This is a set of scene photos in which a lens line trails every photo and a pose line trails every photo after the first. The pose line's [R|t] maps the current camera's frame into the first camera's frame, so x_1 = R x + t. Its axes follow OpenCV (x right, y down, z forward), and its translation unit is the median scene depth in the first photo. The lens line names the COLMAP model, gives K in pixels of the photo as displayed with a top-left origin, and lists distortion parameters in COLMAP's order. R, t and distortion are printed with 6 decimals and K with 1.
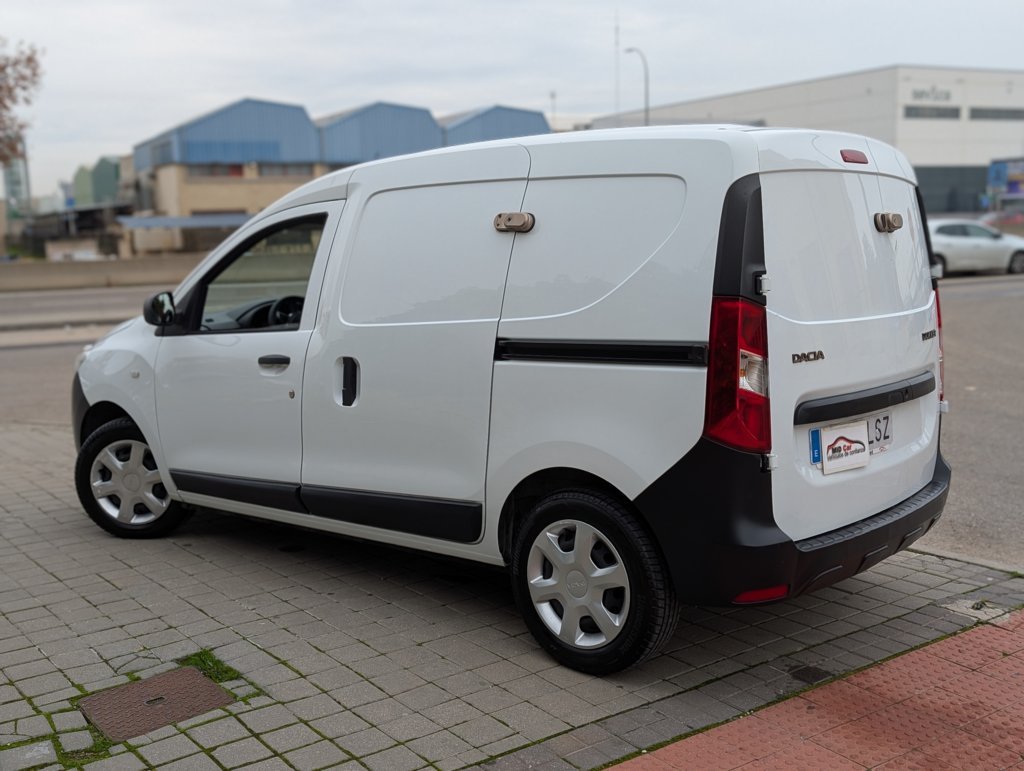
lens RADIAL K [[1125.5, 0, 514.8], [0, 1125.5, 324.4], [0, 0, 1]] dist [0.055880, -0.050717]
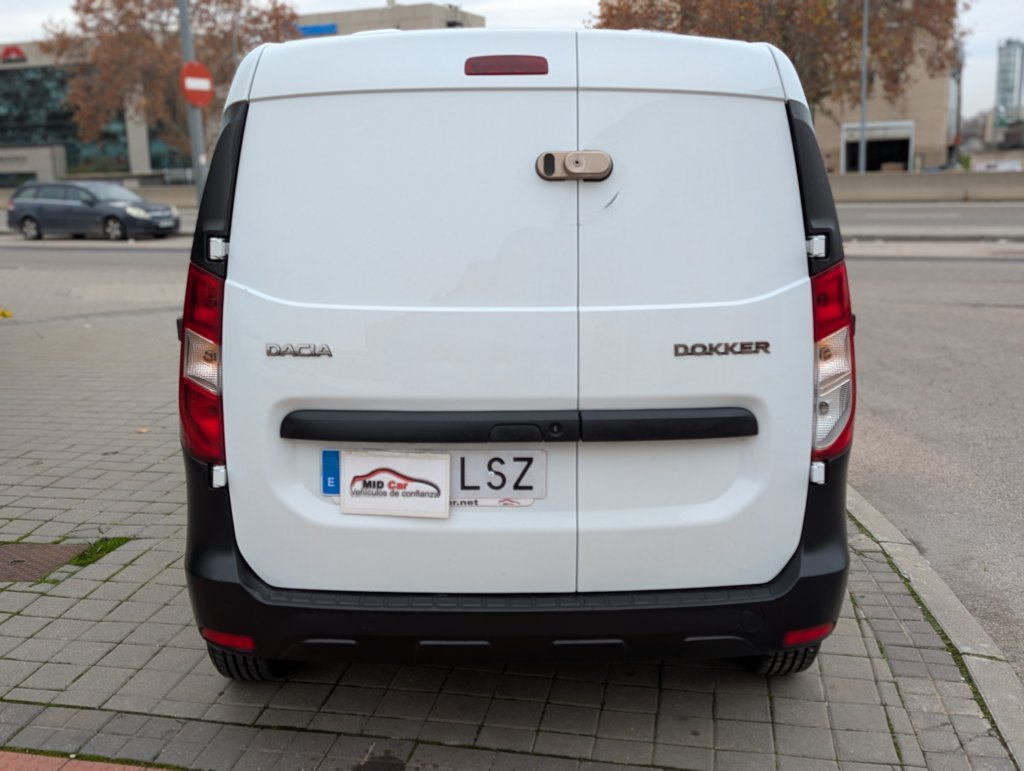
lens RADIAL K [[1125.5, 0, 514.8], [0, 1125.5, 324.4], [0, 0, 1]] dist [0.055880, -0.050717]
pose [[0.663644, 0.119128, -0.738502, 0.858592], [-0.059620, 0.992521, 0.106527, -0.072136], [0.745669, -0.026666, 0.665783, 0.586872]]
